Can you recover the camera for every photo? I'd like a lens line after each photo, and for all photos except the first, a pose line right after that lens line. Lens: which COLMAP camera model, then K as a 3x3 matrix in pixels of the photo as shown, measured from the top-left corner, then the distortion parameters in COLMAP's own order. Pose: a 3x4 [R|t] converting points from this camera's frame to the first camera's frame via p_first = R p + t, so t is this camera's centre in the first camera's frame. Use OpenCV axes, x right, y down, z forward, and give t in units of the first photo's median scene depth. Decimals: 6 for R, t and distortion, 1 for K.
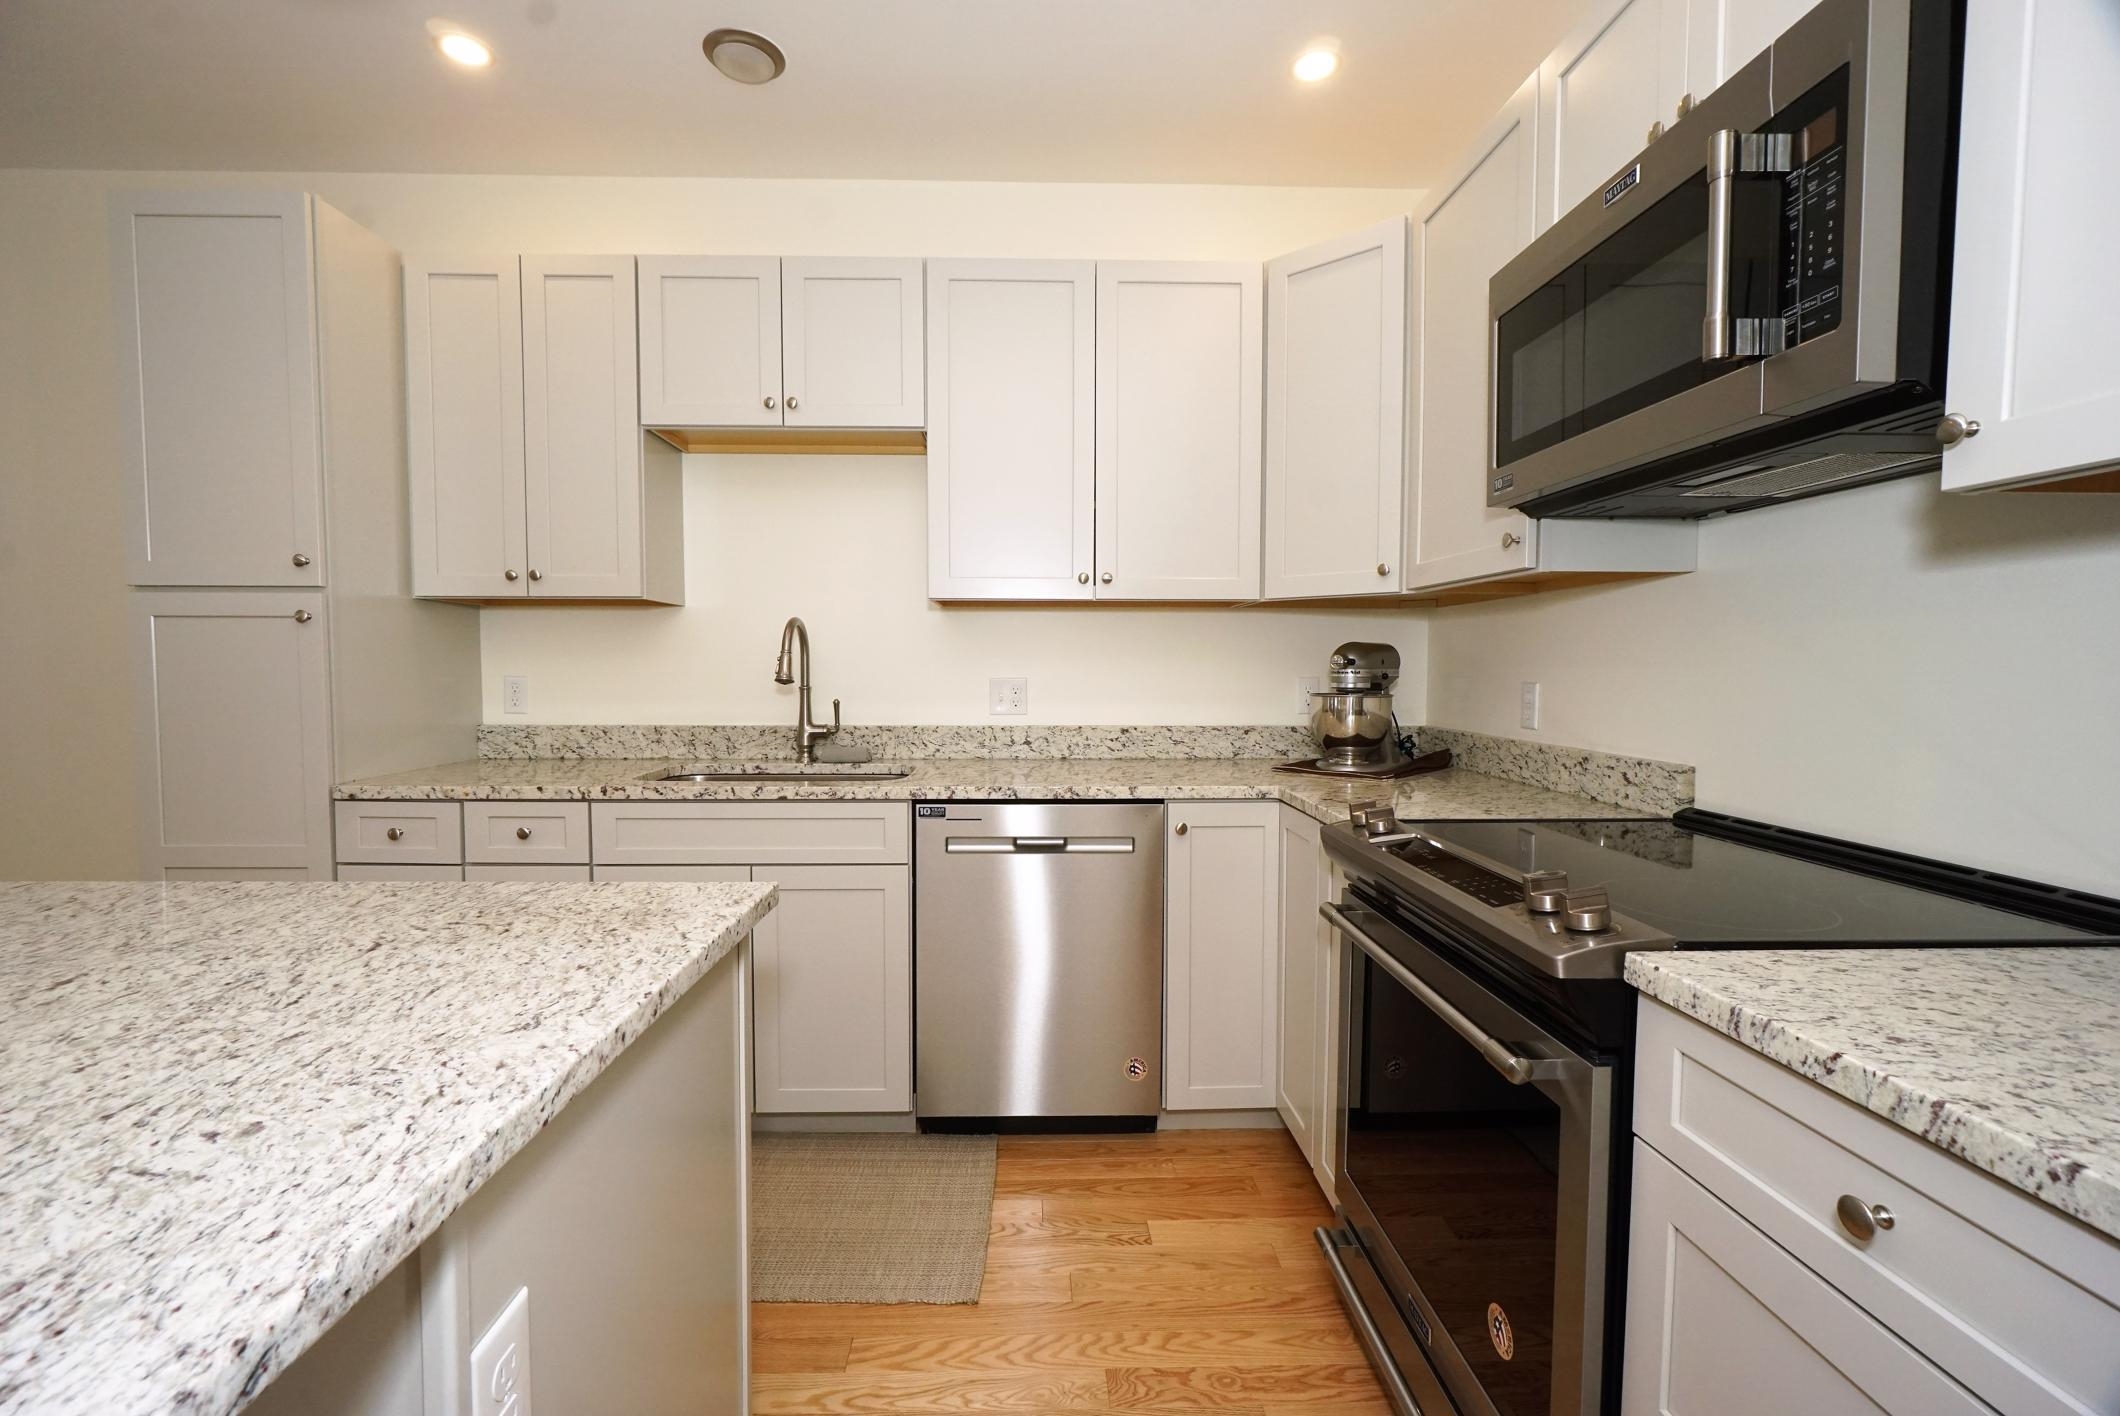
lens RADIAL K [[911.5, 0, 1060.0], [0, 911.5, 708.0], [0, 0, 1]] dist [-0.002572, 0.000034]
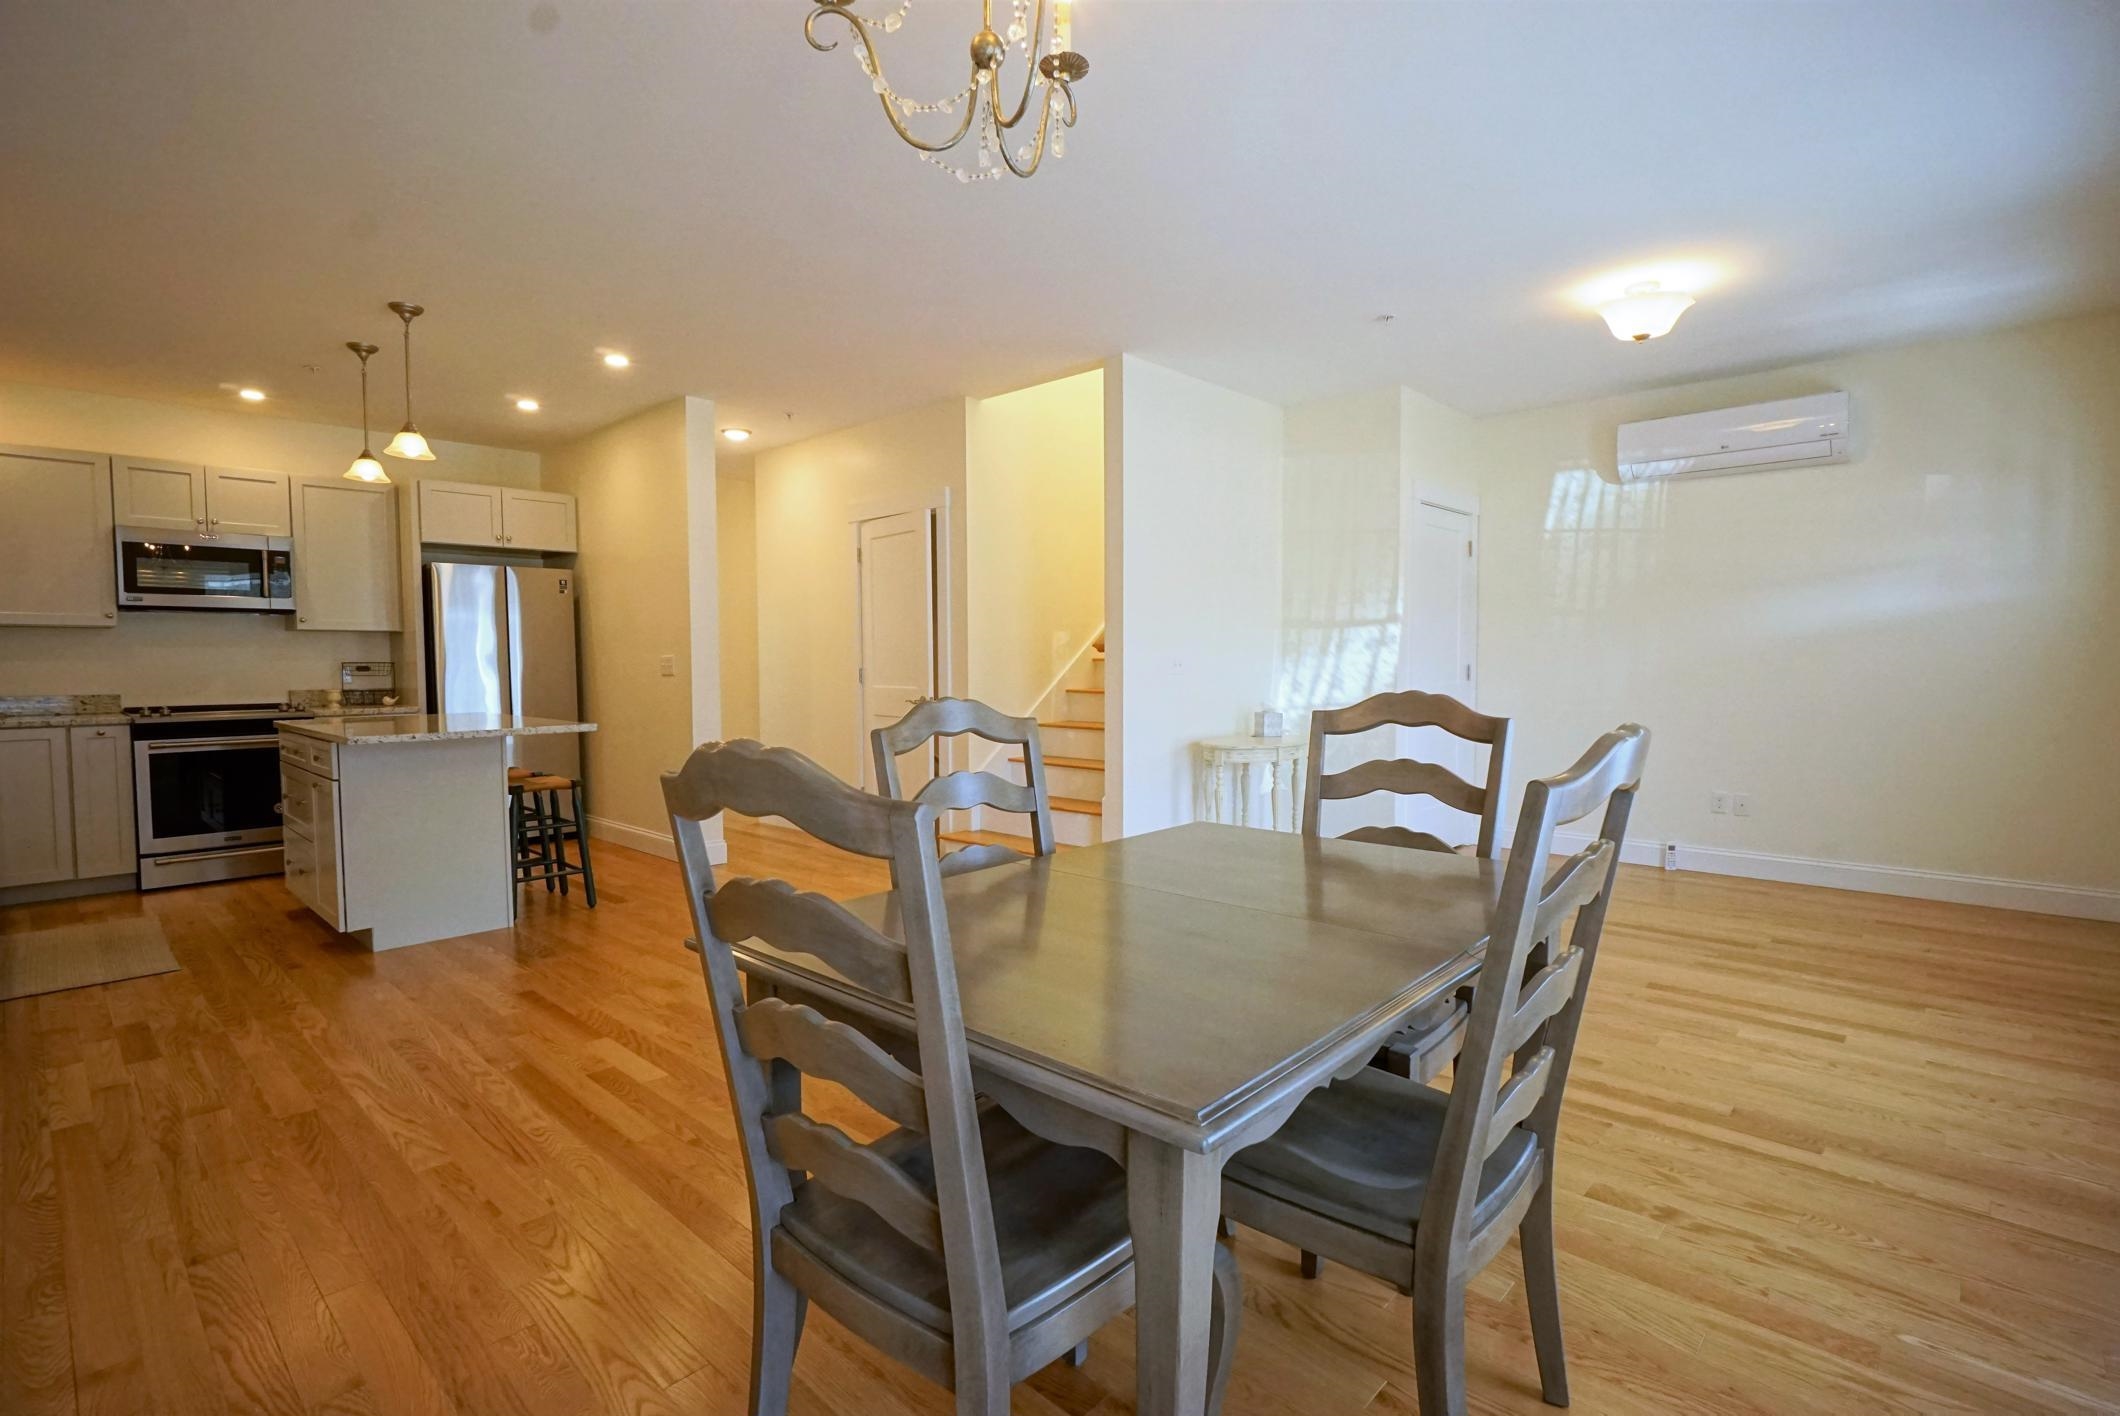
lens RADIAL K [[973.9, 0, 1060.0], [0, 973.9, 708.0], [0, 0, 1]] dist [0.001271, 0.000195]
pose [[-0.725517, -0.030383, 0.687534, -2.550046], [0.033082, 0.996330, 0.078938, -0.030159], [-0.687409, 0.080015, -0.721849, 0.808034]]
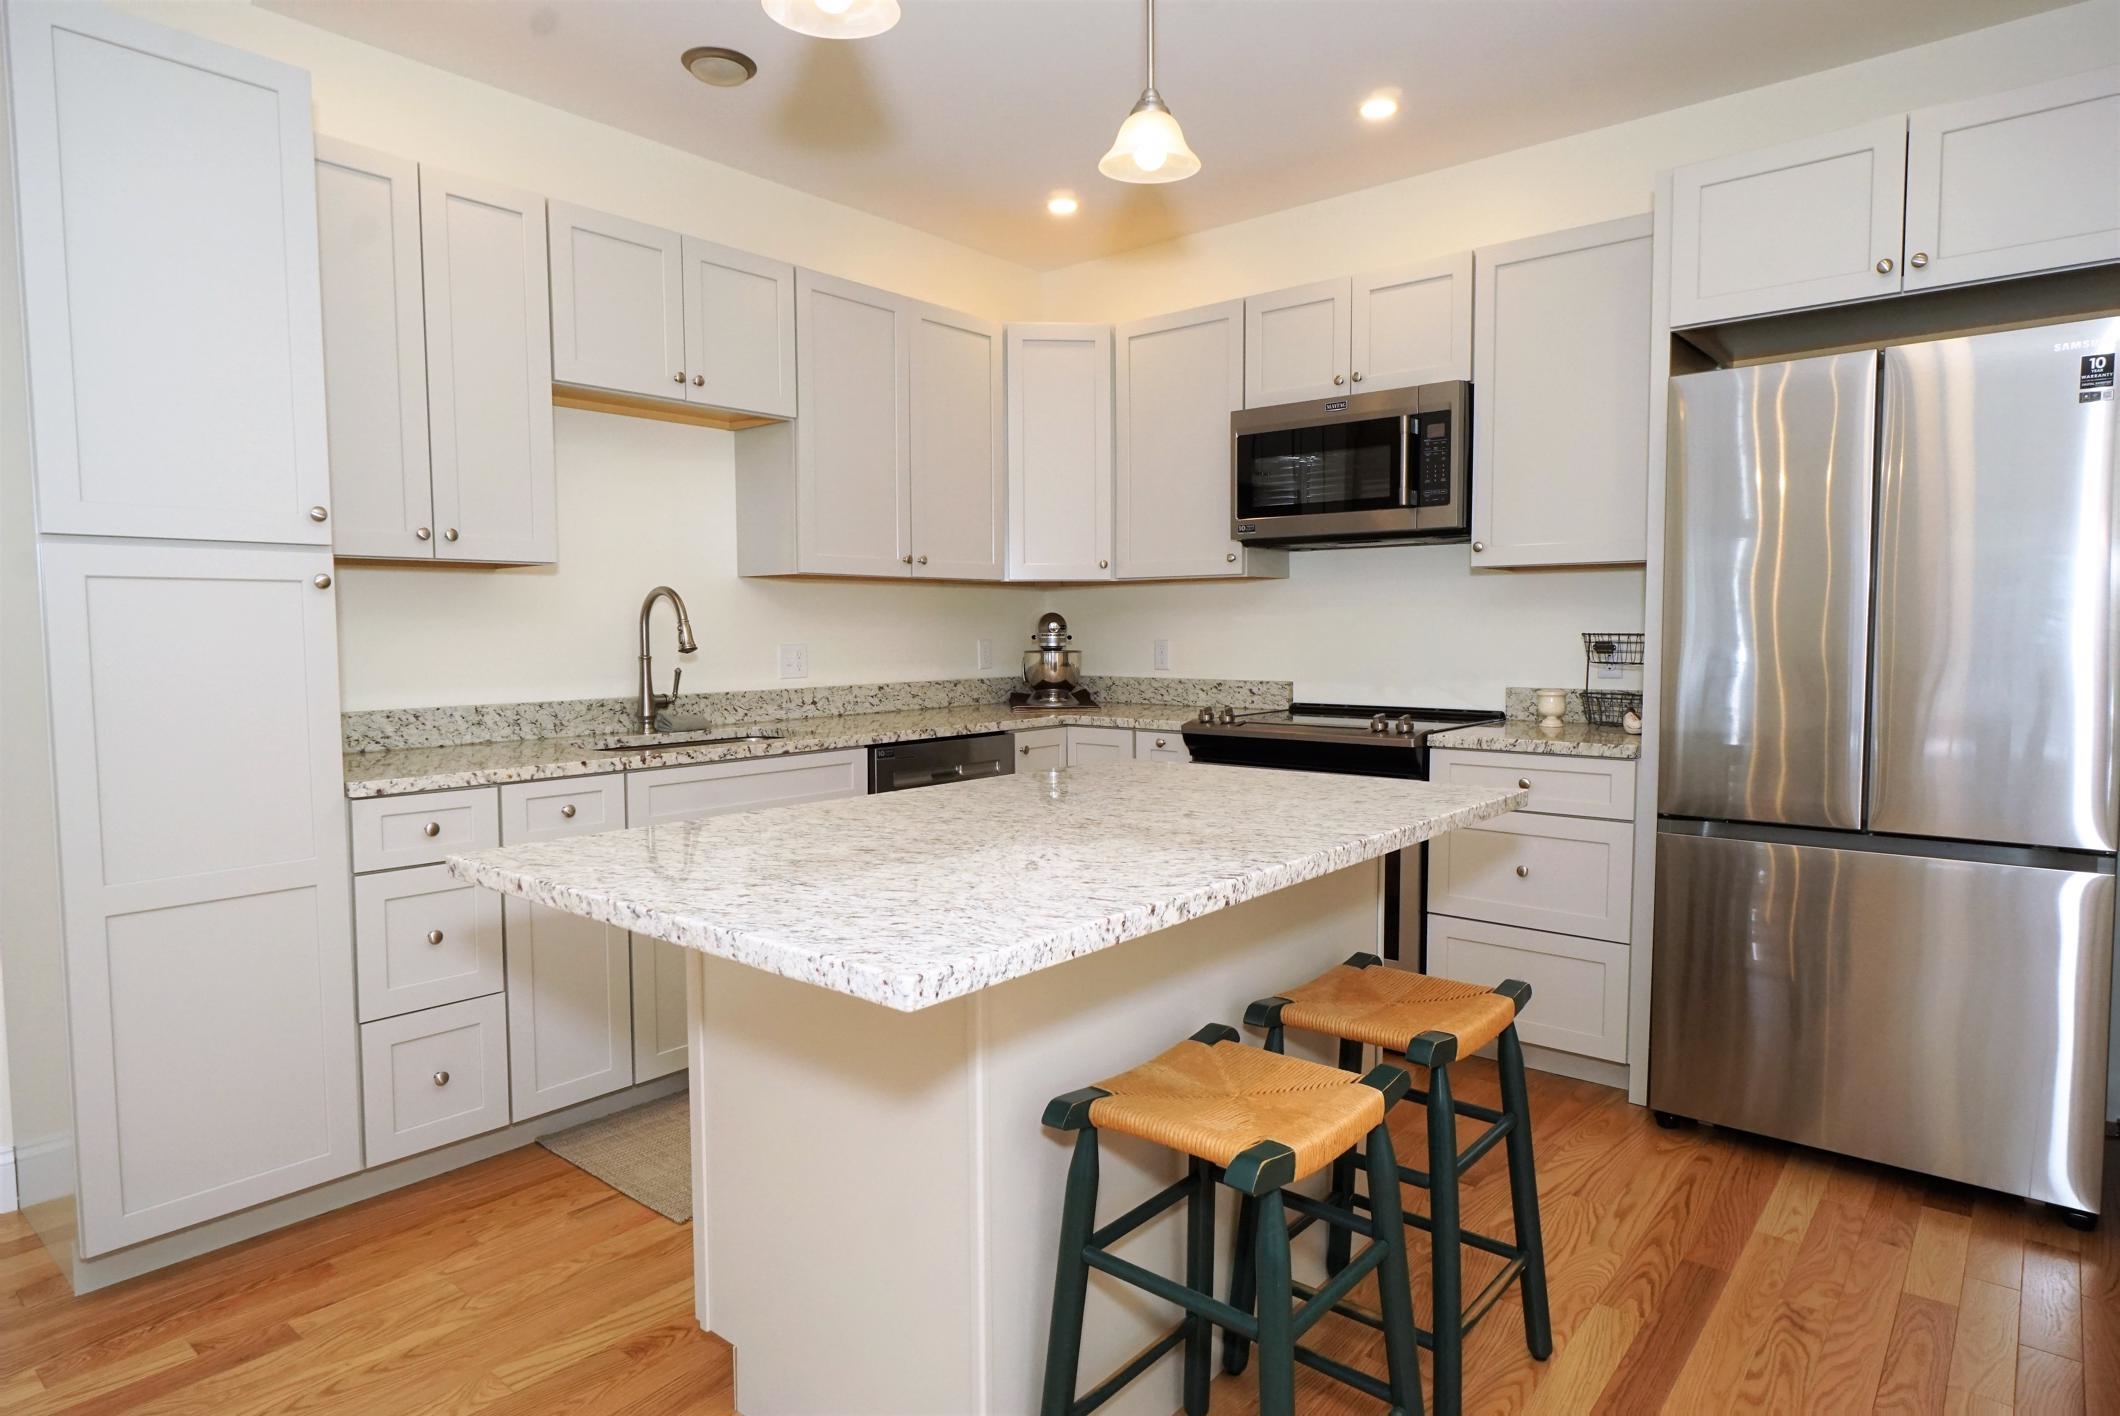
lens RADIAL K [[1190.8, 0, 1060.0], [0, 1190.8, 708.0], [0, 0, 1]] dist [0.000188, -0.000204]
pose [[0.662895, -0.057807, 0.746478, -1.027177], [0.043287, 0.998306, 0.038868, 0.001513], [-0.747460, 0.006547, 0.664274, -0.199949]]
